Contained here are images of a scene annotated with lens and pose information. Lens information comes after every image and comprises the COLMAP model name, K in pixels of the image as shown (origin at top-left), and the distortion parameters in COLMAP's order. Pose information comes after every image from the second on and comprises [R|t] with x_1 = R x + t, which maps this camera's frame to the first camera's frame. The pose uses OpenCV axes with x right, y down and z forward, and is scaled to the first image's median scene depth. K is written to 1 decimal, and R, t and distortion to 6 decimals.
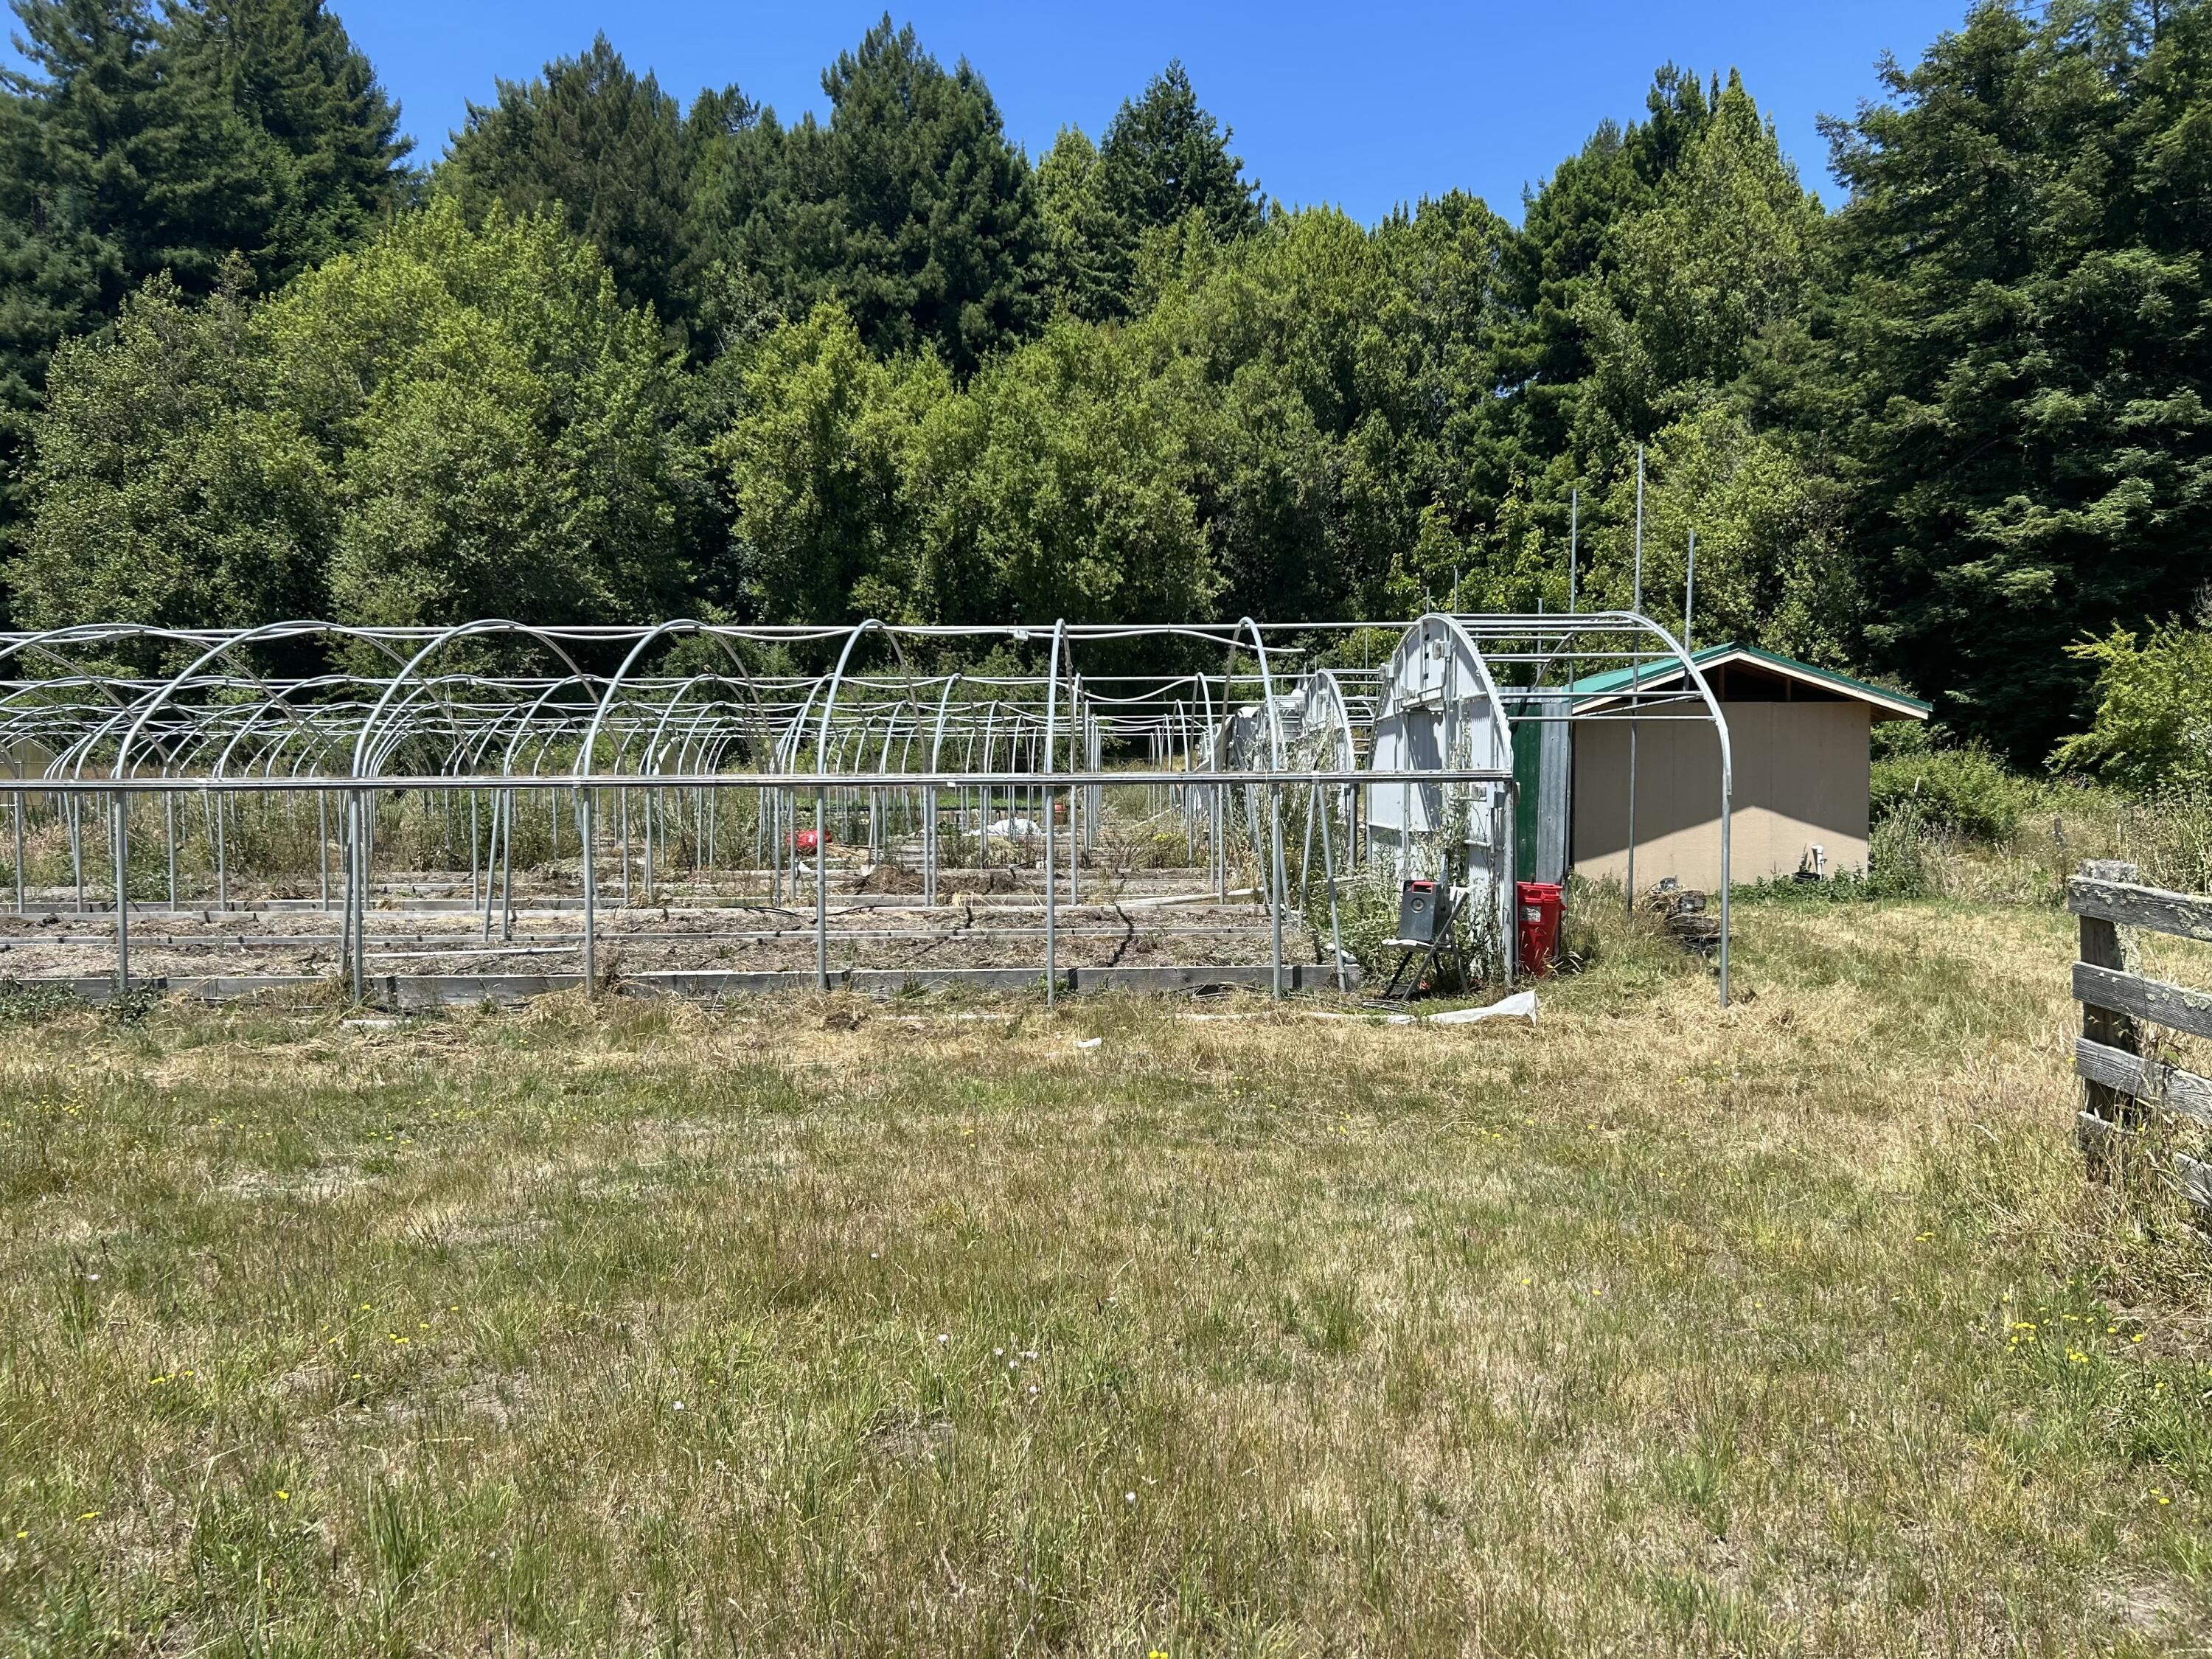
lens RADIAL K [[1663.7, 0, 1114.7], [0, 1663.7, 823.8], [0, 0, 1]] dist [0.042940, -0.052452]
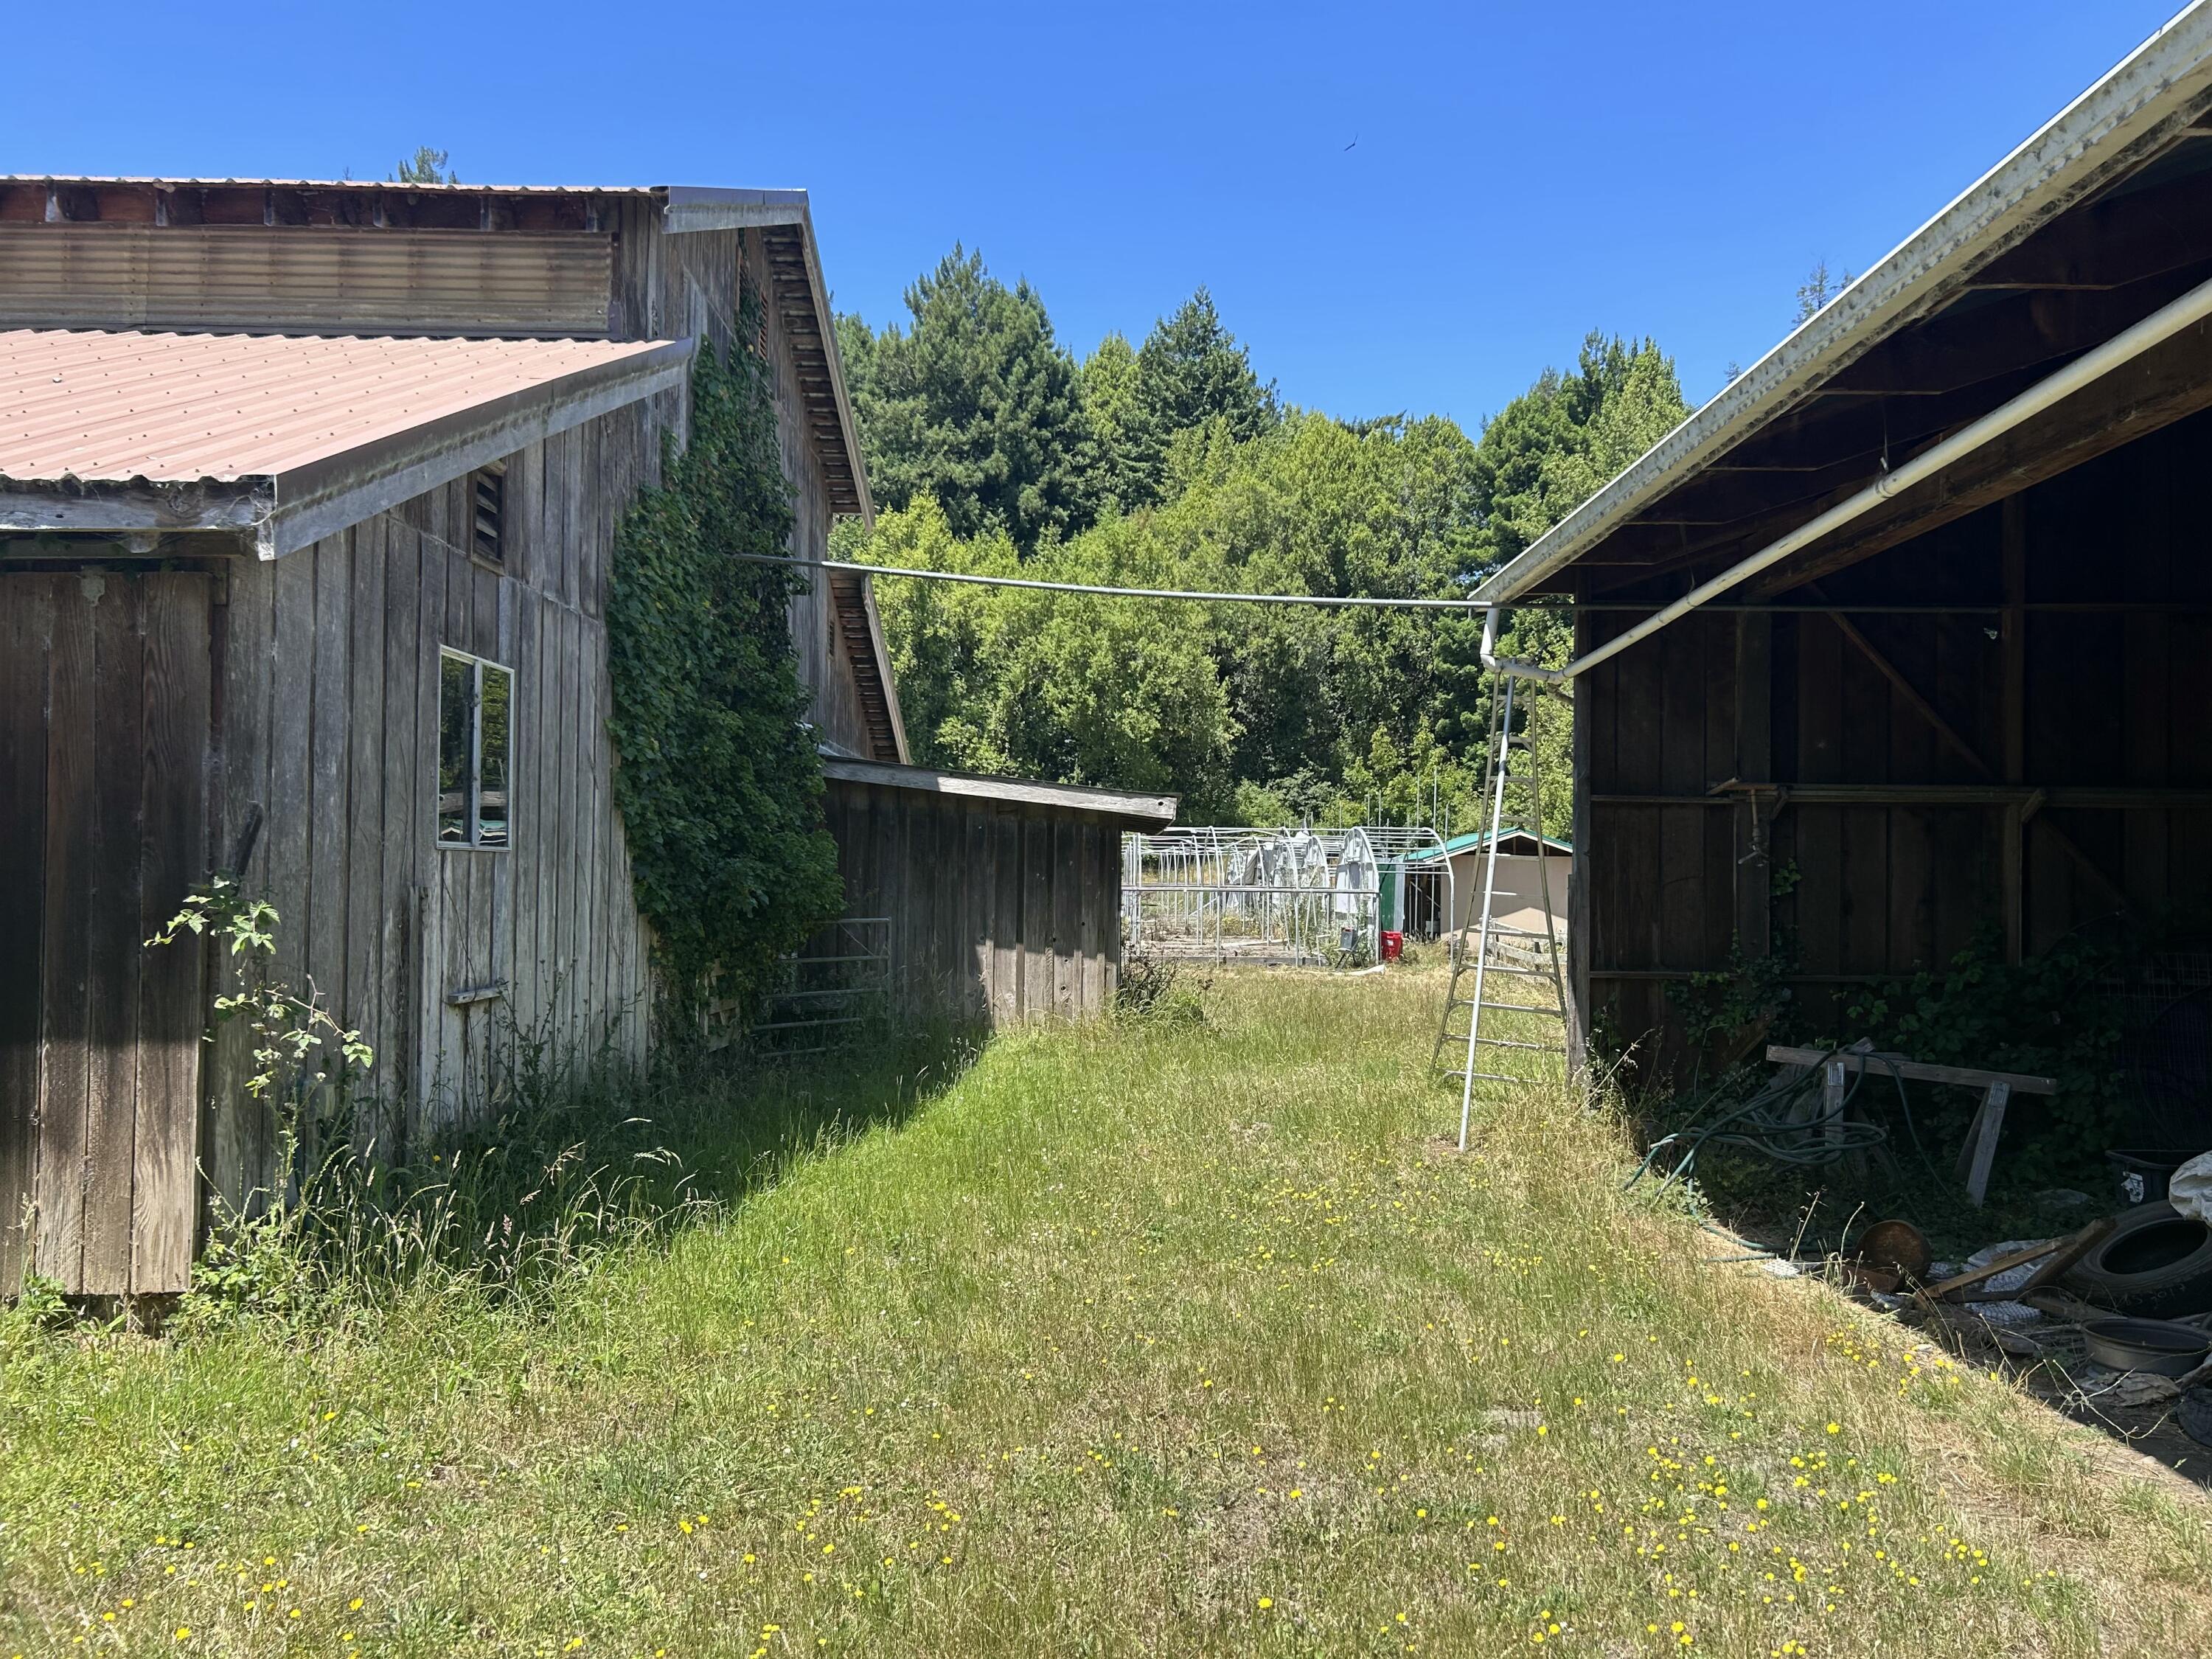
lens RADIAL K [[1678.1, 0, 1070.5], [0, 1678.1, 866.1], [0, 0, 1]] dist [-0.001513, -0.008428]
pose [[0.999586, 0.018242, -0.022229, -0.029799], [-0.019021, 0.999193, -0.035365, 0.005114], [0.021566, 0.035773, 0.999127, -0.246087]]
